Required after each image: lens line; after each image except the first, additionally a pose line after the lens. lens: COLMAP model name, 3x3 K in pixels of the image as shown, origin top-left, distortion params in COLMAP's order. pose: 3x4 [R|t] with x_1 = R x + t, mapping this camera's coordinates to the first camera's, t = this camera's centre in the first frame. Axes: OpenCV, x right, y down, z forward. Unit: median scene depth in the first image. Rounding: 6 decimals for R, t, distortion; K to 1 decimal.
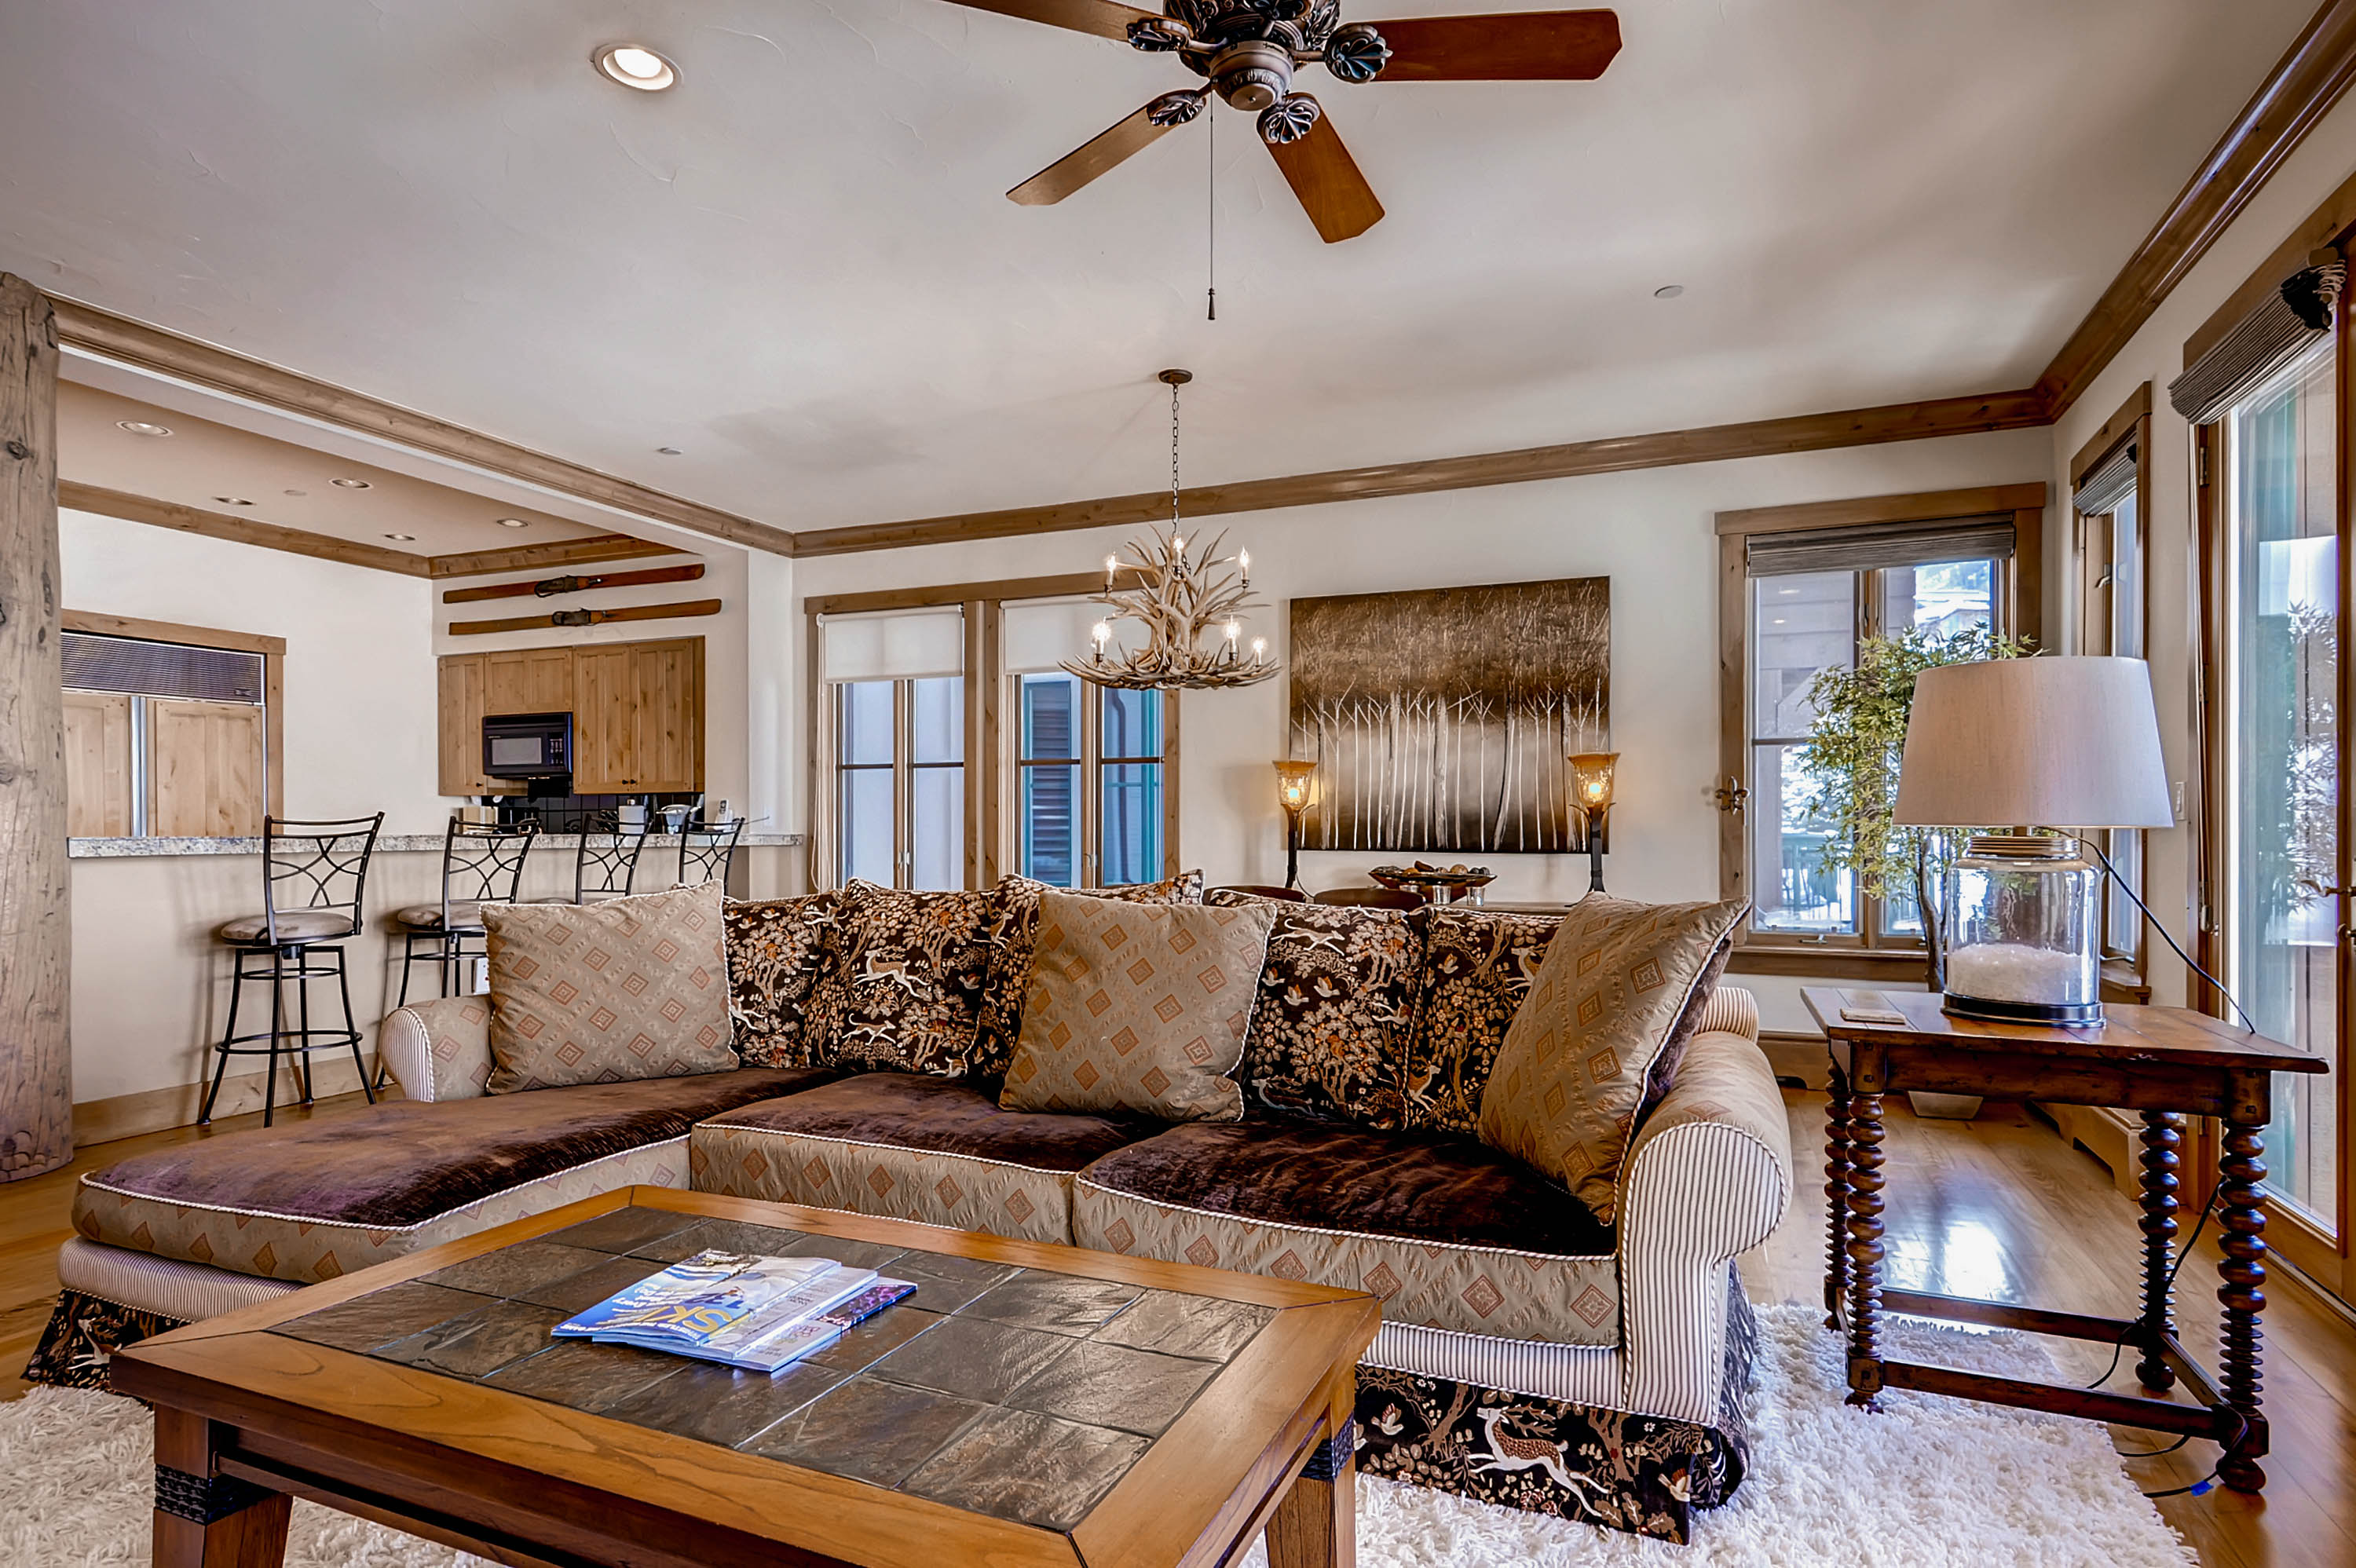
lens RADIAL K [[1242.1, 0, 1181.8], [0, 1242.1, 827.3], [0, 0, 1]] dist [0.002664, -0.000047]
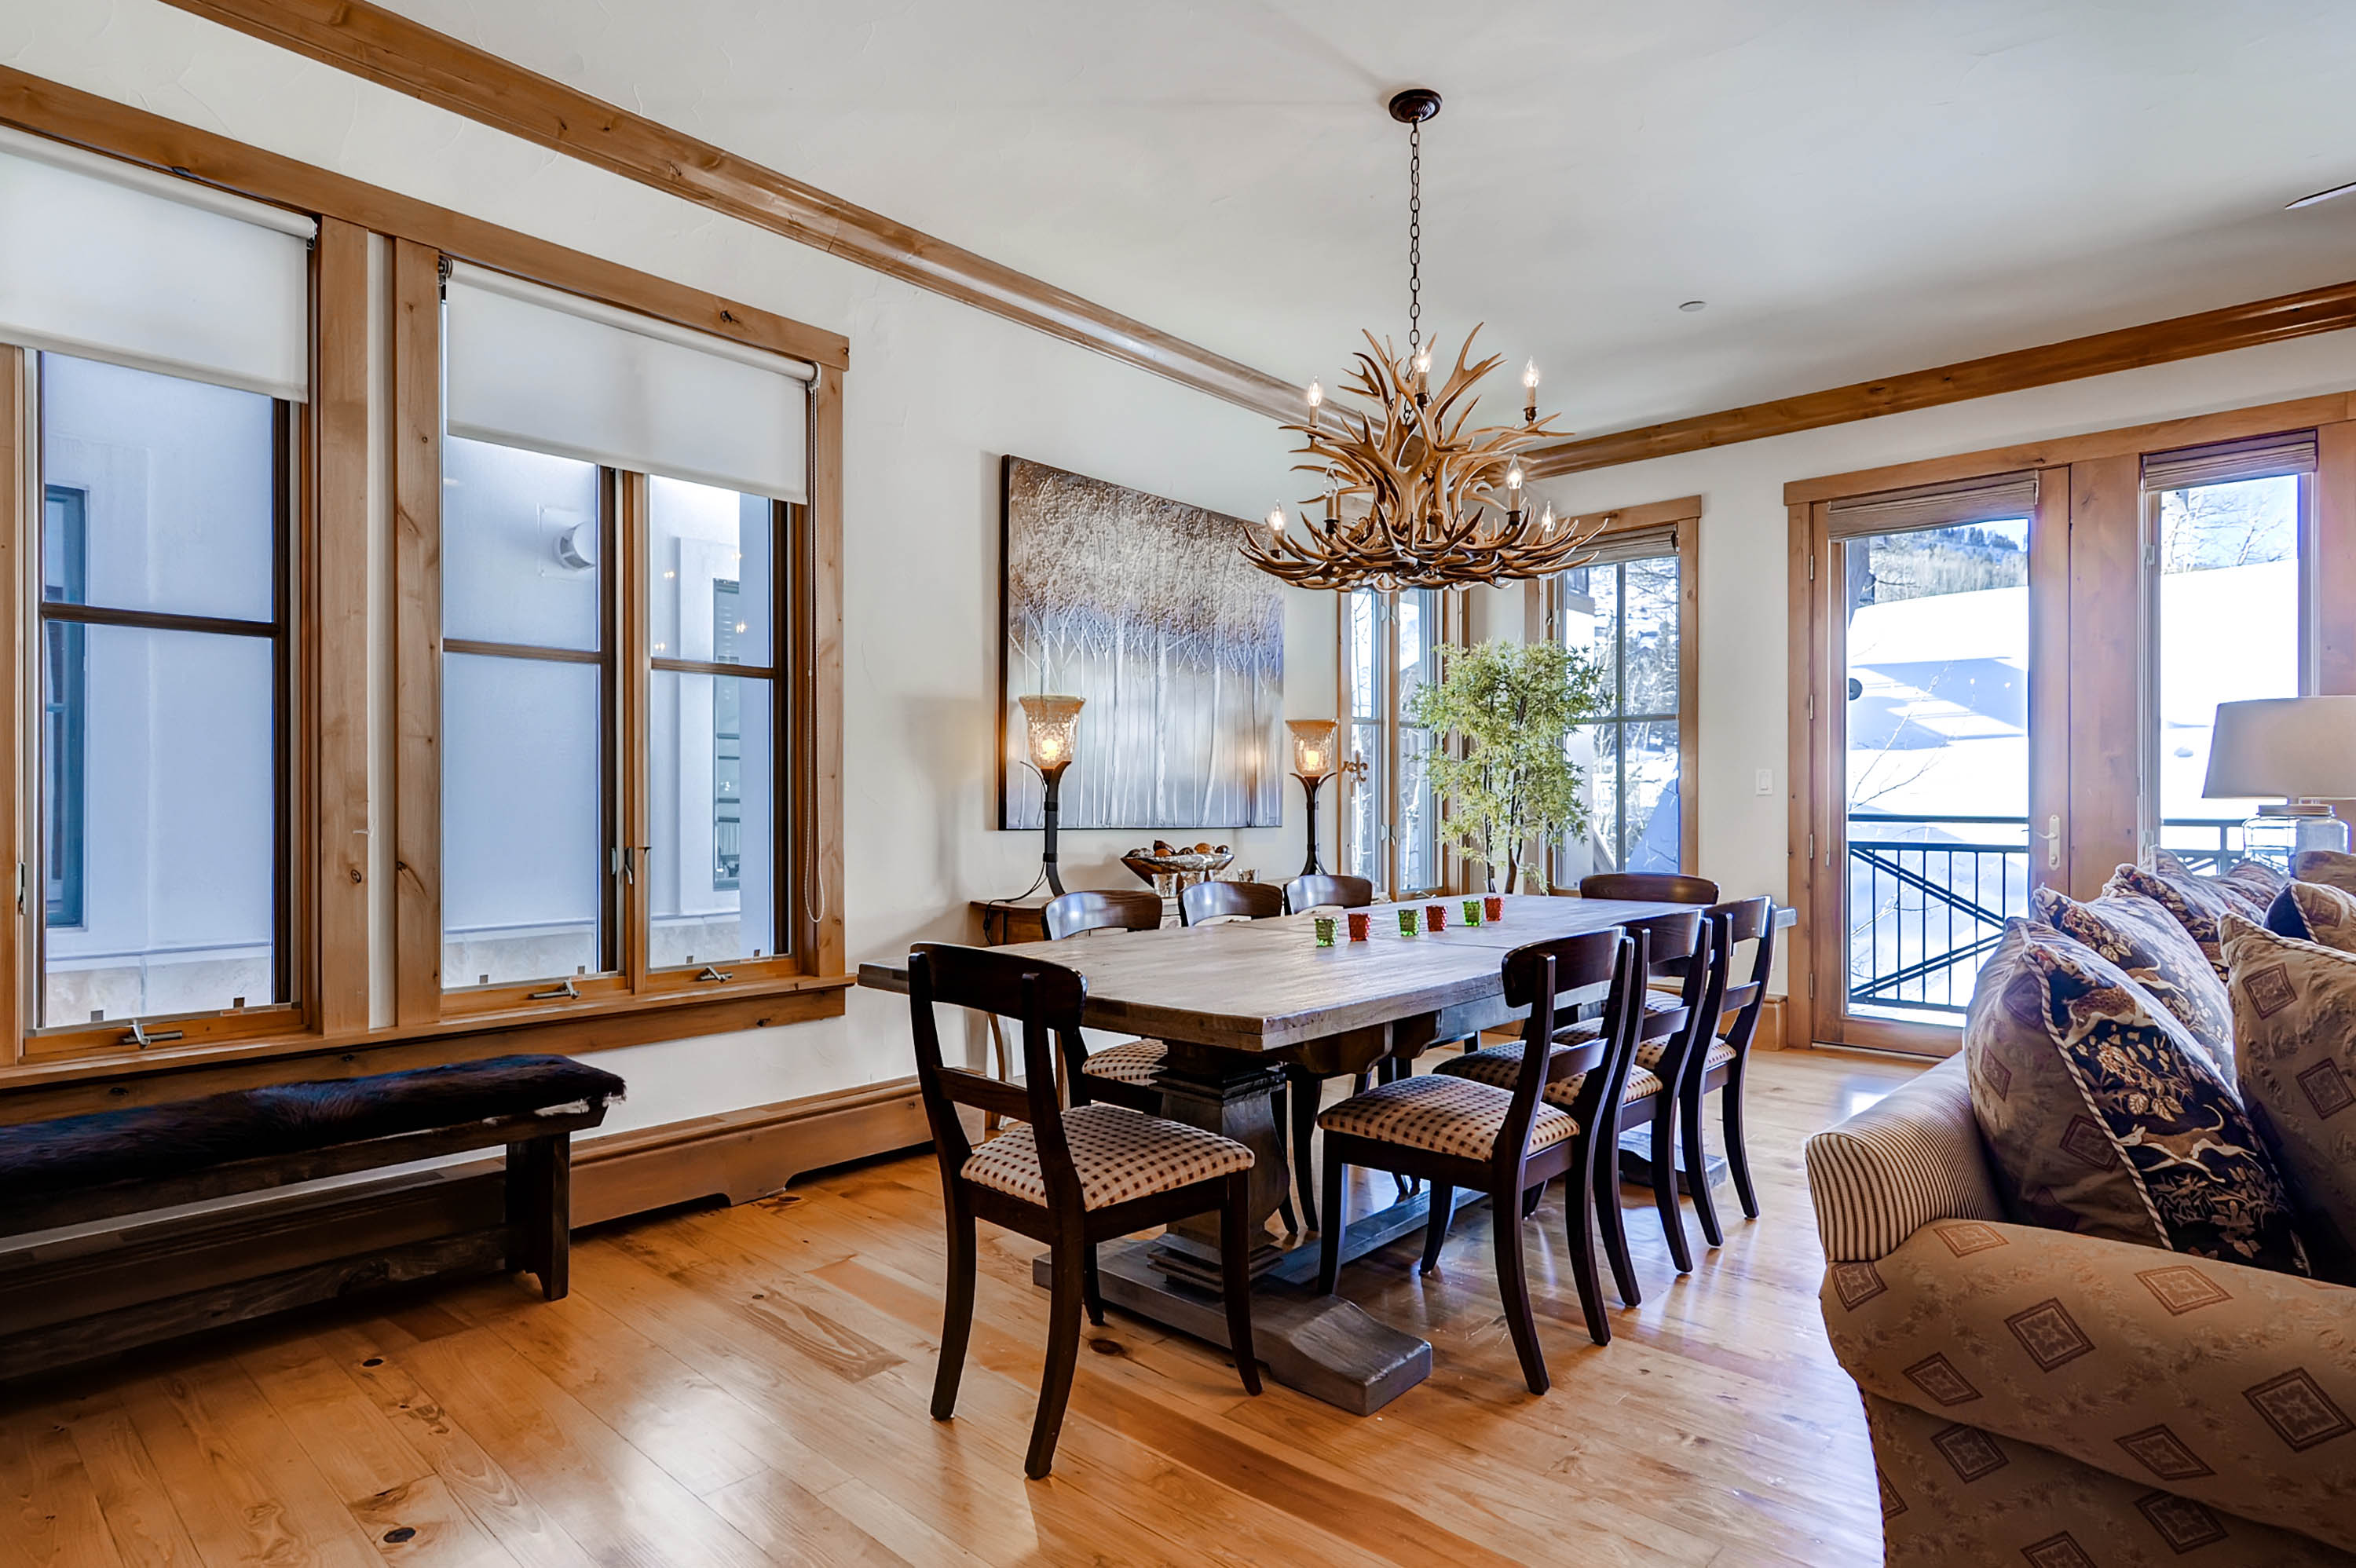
lens RADIAL K [[1238.0, 0, 1176.9], [0, 1238.0, 803.4], [0, 0, 1]] dist [0.004664, 0.000645]
pose [[0.340470, 0.002241, 0.940253, -0.556373], [-0.001931, 0.999997, -0.001684, 0.004924], [-0.940253, -0.001242, 0.340473, 0.752819]]
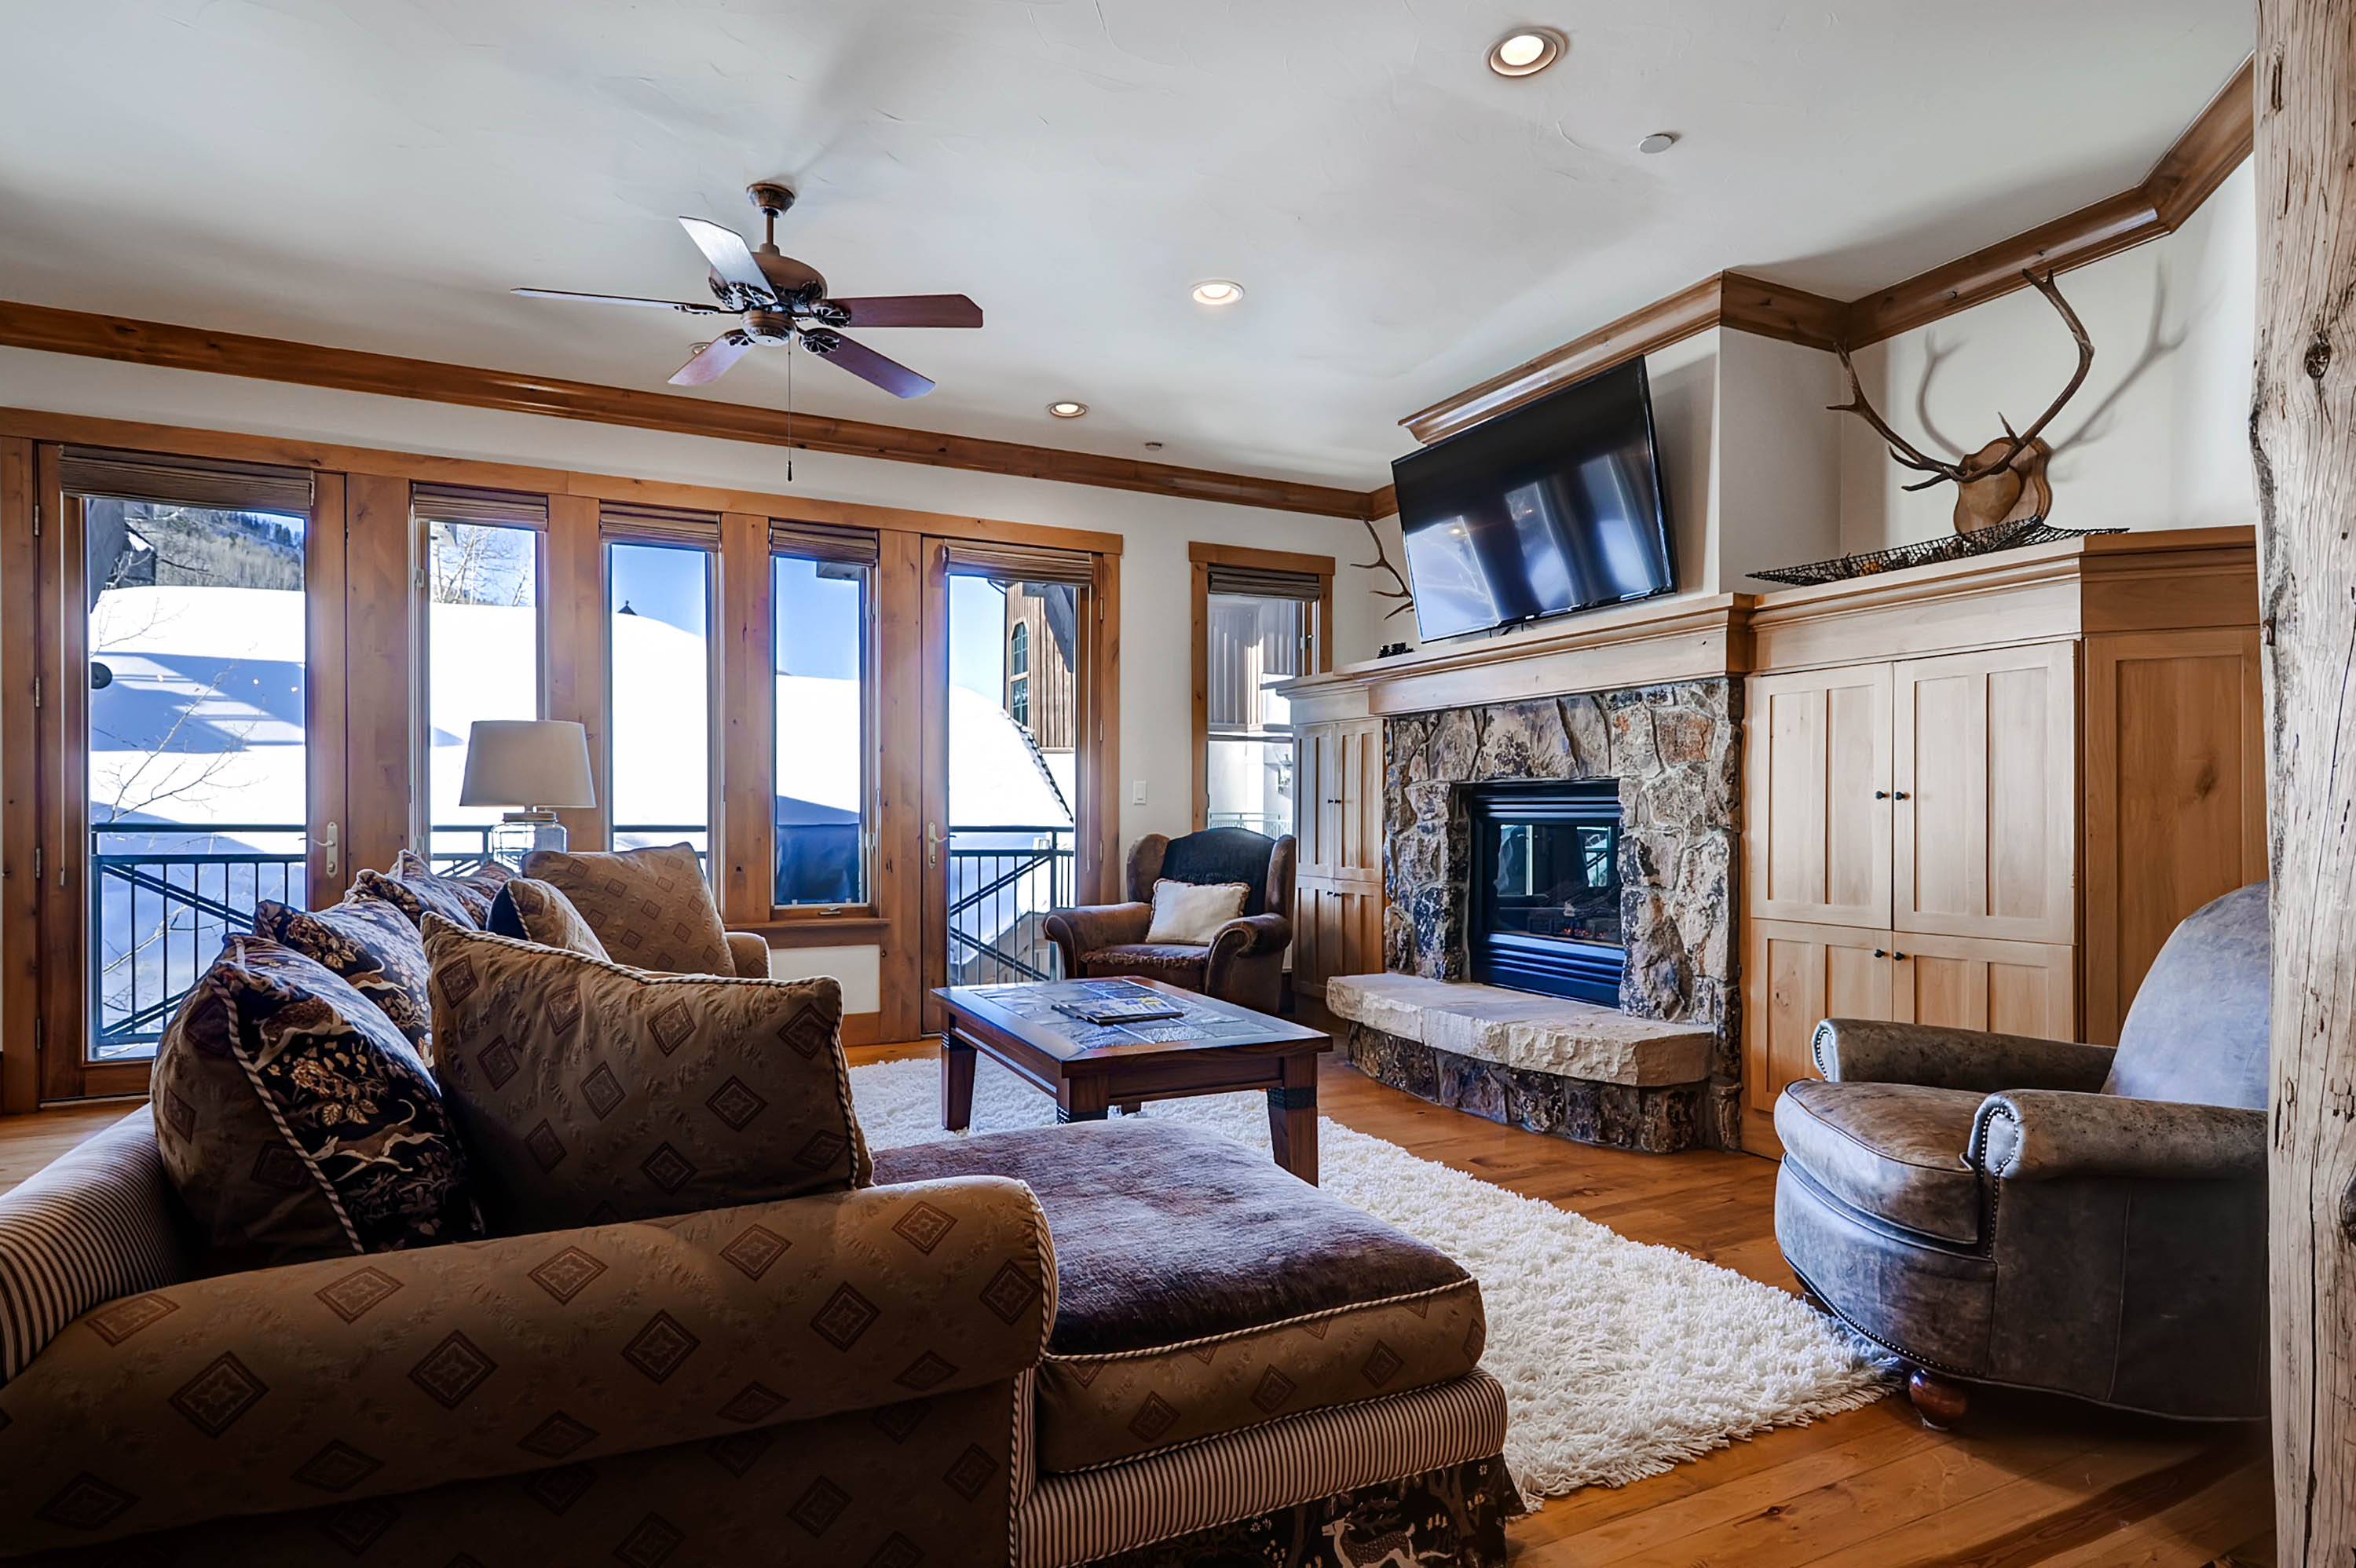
lens RADIAL K [[1228.2, 0, 1188.7], [0, 1228.2, 811.5], [0, 0, 1]] dist [0.001923, 0.000570]
pose [[-0.756099, 0.002150, 0.654453, -0.542288], [0.000072, 0.999995, -0.003203, 0.005505], [-0.654457, -0.002375, -0.756096, 0.728374]]
